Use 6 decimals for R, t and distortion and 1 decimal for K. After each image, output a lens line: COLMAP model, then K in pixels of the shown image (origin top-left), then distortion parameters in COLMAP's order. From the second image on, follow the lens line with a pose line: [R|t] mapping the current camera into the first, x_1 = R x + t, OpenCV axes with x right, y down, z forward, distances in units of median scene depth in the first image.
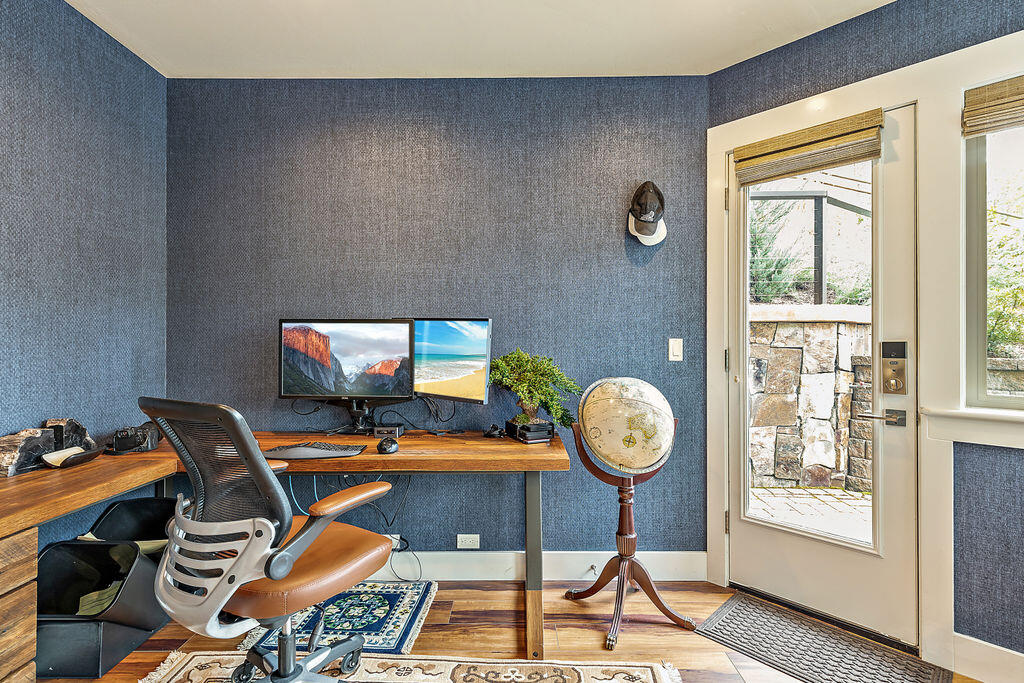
lens RADIAL K [[467.8, 0, 514.1], [0, 467.8, 338.7], [0, 0, 1]] dist [0.002054, -0.000131]
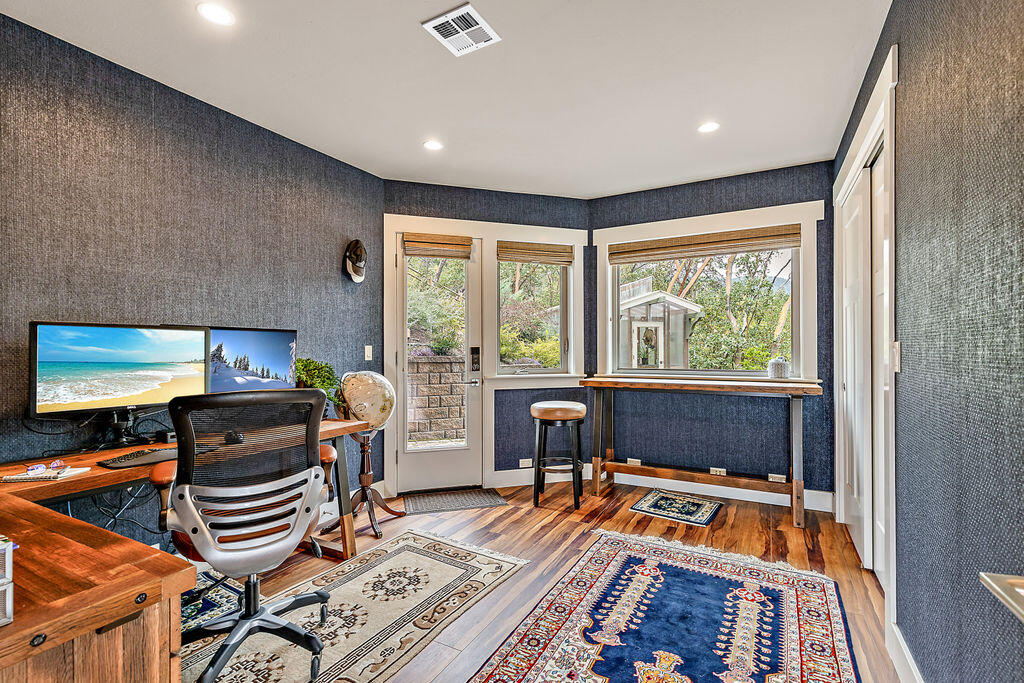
lens RADIAL K [[467.8, 0, 514.1], [0, 467.8, 338.7], [0, 0, 1]] dist [0.002054, -0.000131]
pose [[0.464784, 0.013627, 0.885319, -0.800171], [-0.002093, 0.999896, -0.014292, -0.001362], [-0.885422, 0.004790, 0.464764, -0.127869]]
